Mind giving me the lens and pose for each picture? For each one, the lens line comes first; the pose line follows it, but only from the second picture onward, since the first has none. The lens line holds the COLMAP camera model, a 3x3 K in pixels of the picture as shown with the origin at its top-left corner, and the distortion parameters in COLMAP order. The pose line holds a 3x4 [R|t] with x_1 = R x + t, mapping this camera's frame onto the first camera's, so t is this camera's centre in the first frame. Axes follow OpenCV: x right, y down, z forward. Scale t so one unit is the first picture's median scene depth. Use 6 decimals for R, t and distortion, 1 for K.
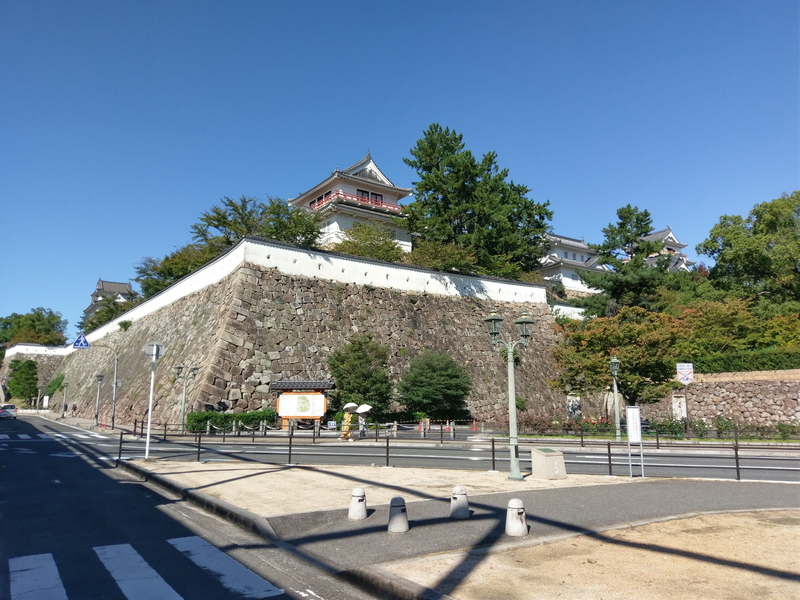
lens RADIAL K [[596.9, 0, 397.1], [0, 596.9, 299.6], [0, 0, 1]] dist [0.025908, -0.015279]
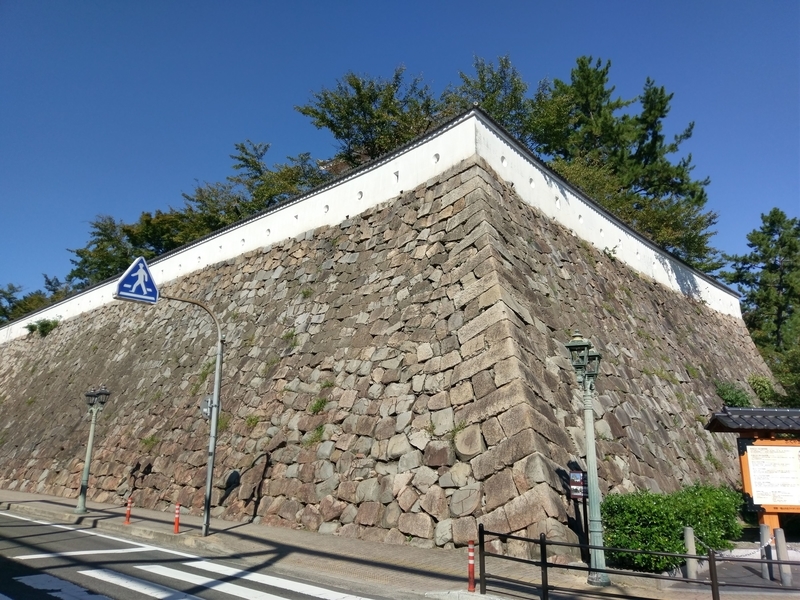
lens RADIAL K [[596.9, 0, 403.0], [0, 596.9, 298.5], [0, 0, 1]] dist [0.025908, -0.015279]
pose [[0.973800, 0.067658, 0.217108, -0.338095], [-0.047412, 0.994140, -0.097148, 0.080150], [-0.222408, 0.084309, 0.971302, 0.469337]]
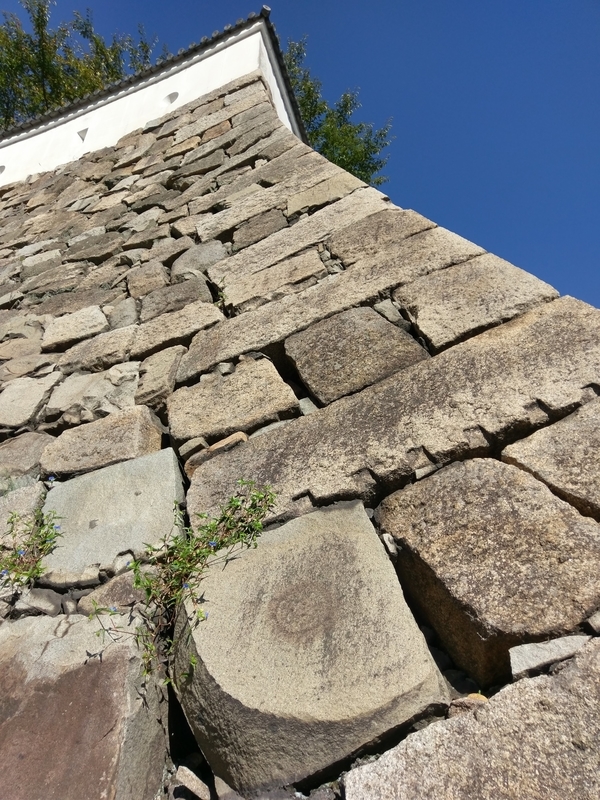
lens RADIAL K [[596.9, 0, 299.9], [0, 596.9, 402.3], [0, 0, 1]] dist [0.025908, -0.015279]
pose [[0.807864, 0.304028, 0.504898, -0.269183], [-0.110962, 0.919817, -0.376330, 0.118056], [-0.578829, 0.247999, 0.776823, 0.696230]]
